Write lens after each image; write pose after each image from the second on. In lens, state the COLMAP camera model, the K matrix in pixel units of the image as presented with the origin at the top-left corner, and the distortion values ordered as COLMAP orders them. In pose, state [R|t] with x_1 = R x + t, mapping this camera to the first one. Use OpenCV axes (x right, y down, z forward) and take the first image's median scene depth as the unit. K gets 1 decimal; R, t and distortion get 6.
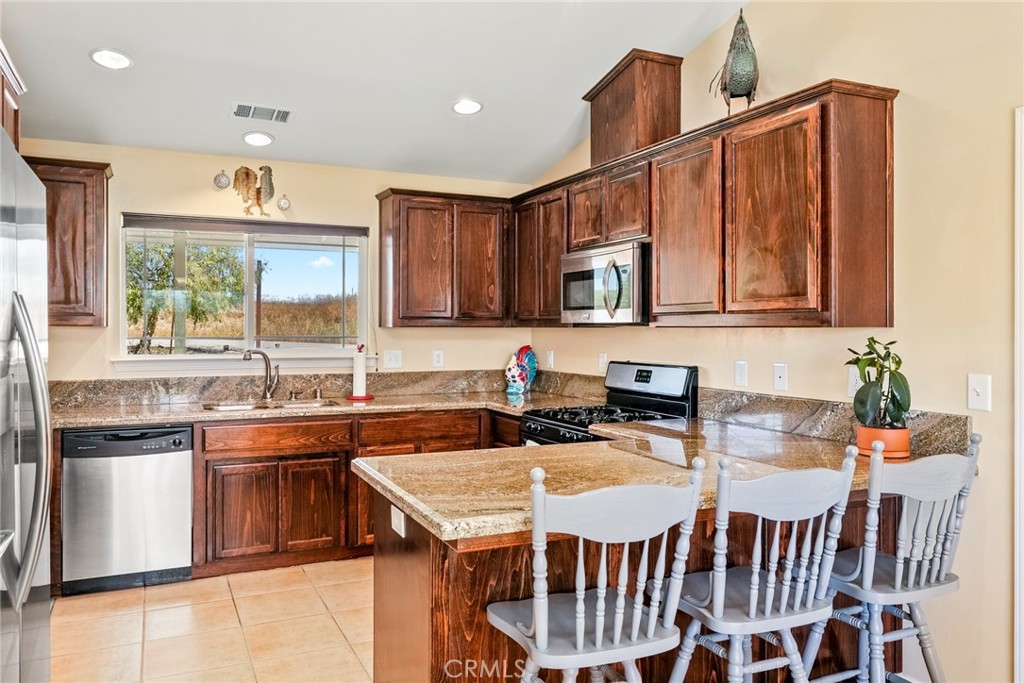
lens RADIAL K [[810.1, 0, 547.3], [0, 810.1, 343.2], [0, 0, 1]] dist [0.002590, -0.004825]
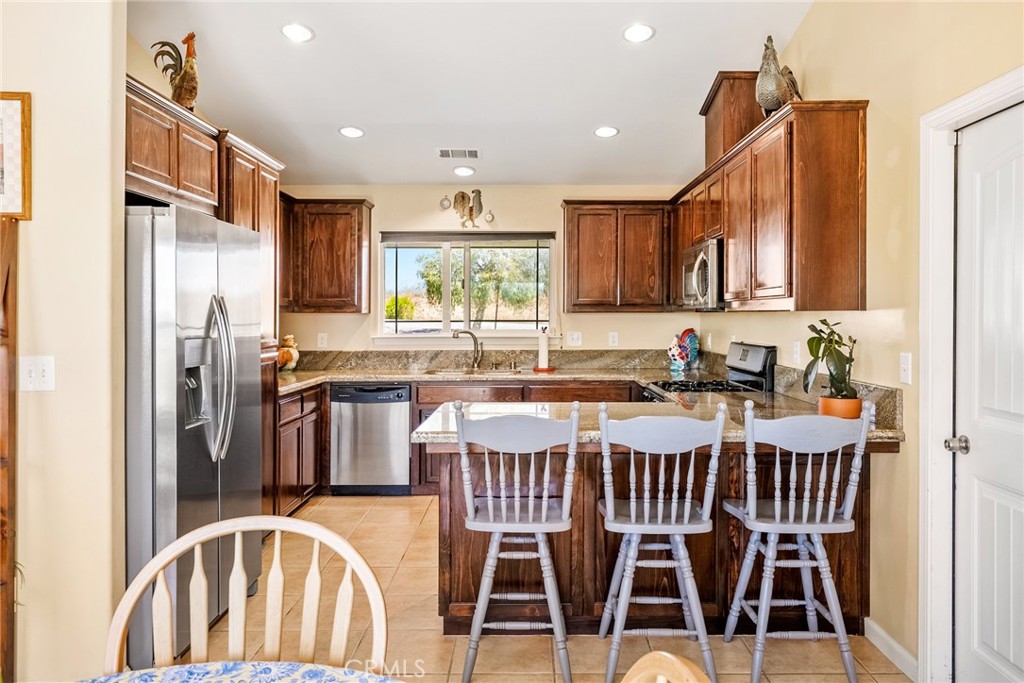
lens RADIAL K [[836.0, 0, 515.1], [0, 836.0, 326.3], [0, 0, 1]] dist [0.005920, 0.001316]
pose [[0.884493, 0.003364, -0.466542, 0.339964], [-0.005395, 0.999981, -0.003018, 0.005363], [0.466523, 0.005187, 0.884494, -0.161783]]
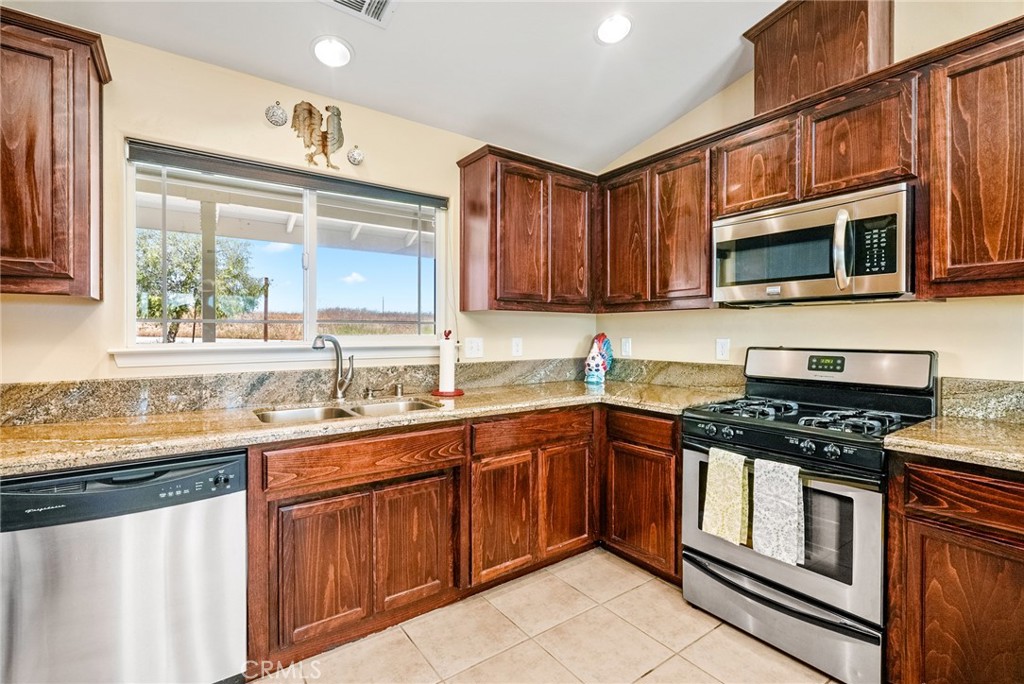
lens RADIAL K [[461.7, 0, 512.0], [0, 461.7, 342.0], [0, 0, 1]] dist [-0.002952, 0.000328]
pose [[0.984648, -0.005646, 0.174461, -0.257371], [0.005903, 0.999982, -0.000954, 0.015029], [-0.174453, 0.001969, 0.984664, 0.528525]]
